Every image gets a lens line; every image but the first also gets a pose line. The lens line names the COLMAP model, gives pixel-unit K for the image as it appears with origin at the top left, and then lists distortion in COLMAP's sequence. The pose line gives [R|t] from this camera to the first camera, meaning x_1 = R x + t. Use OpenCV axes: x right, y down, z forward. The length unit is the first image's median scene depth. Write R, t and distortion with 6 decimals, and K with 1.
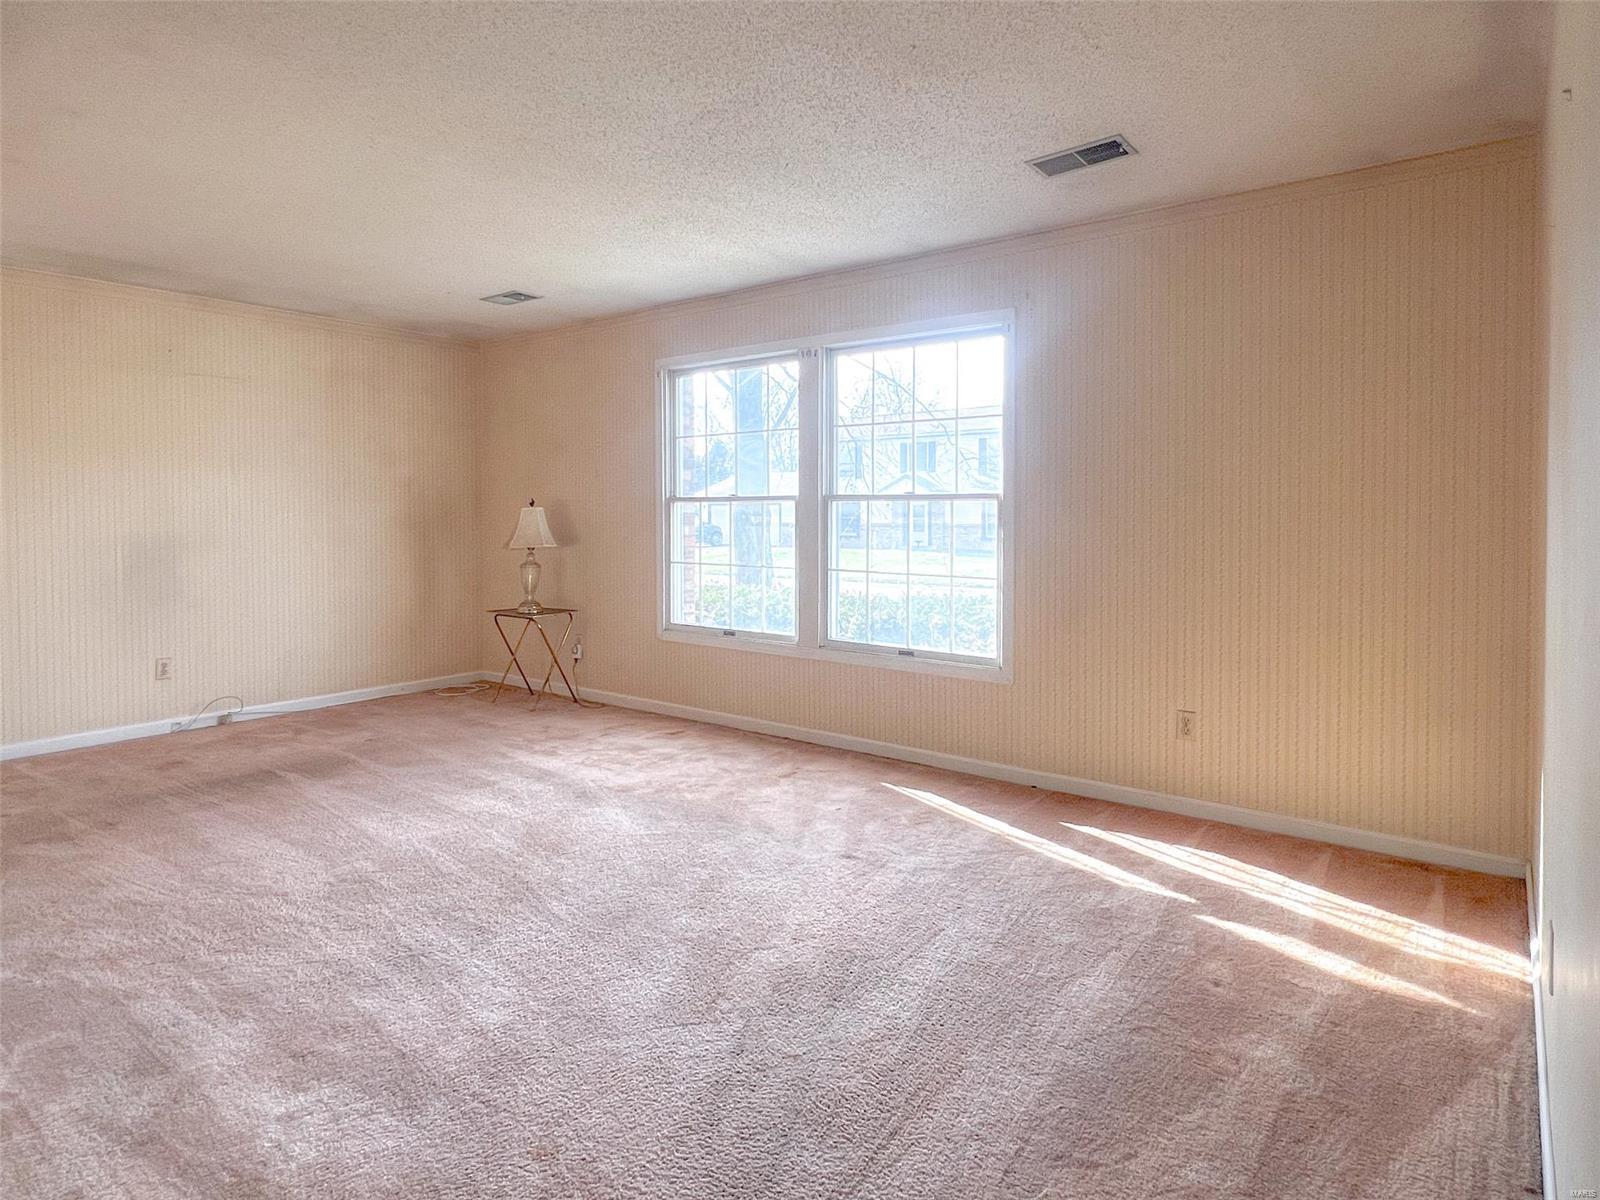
lens RADIAL K [[915.4, 0, 800.0], [0, 915.4, 600.0], [0, 0, 1]] dist [-0.003247, 0.000051]
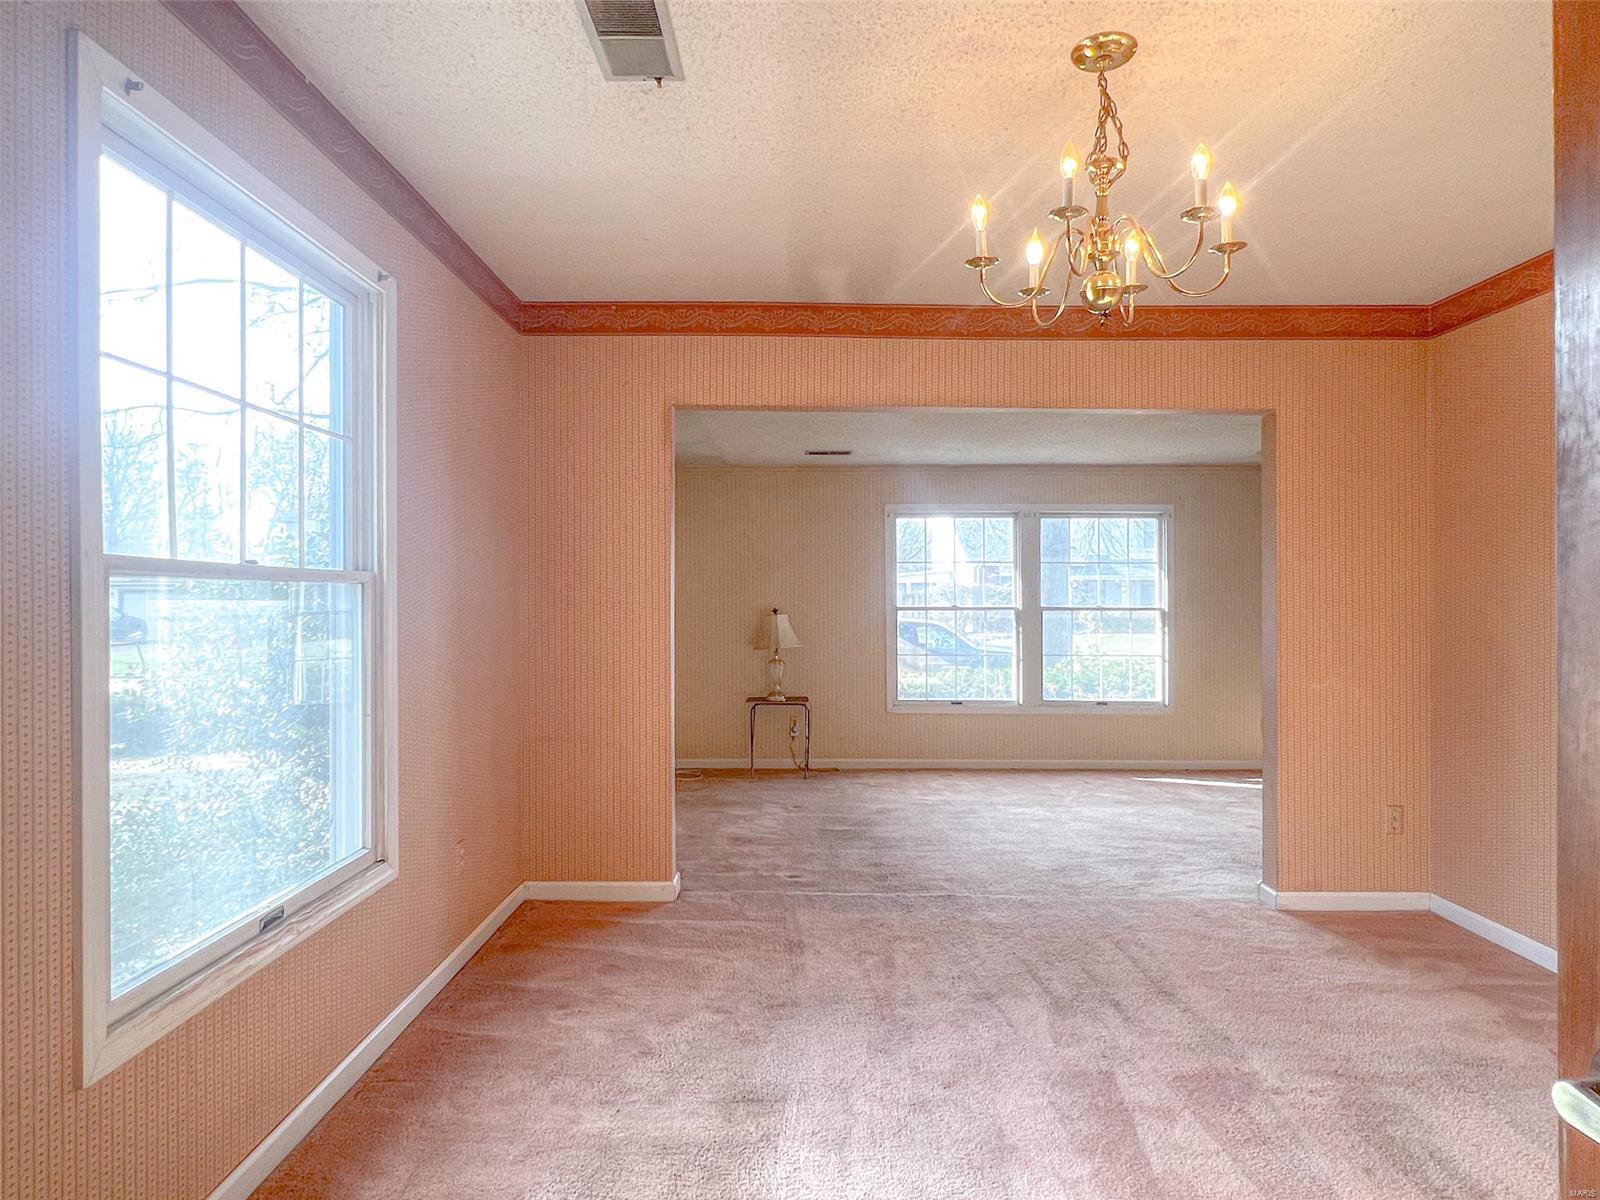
lens RADIAL K [[915.4, 0, 800.0], [0, 915.4, 600.0], [0, 0, 1]] dist [-0.003247, 0.000051]
pose [[0.796188, 0.010457, 0.604959, -1.226717], [0.059111, 0.993723, -0.094974, -0.002133], [-0.602155, 0.111377, 0.790573, 0.006656]]
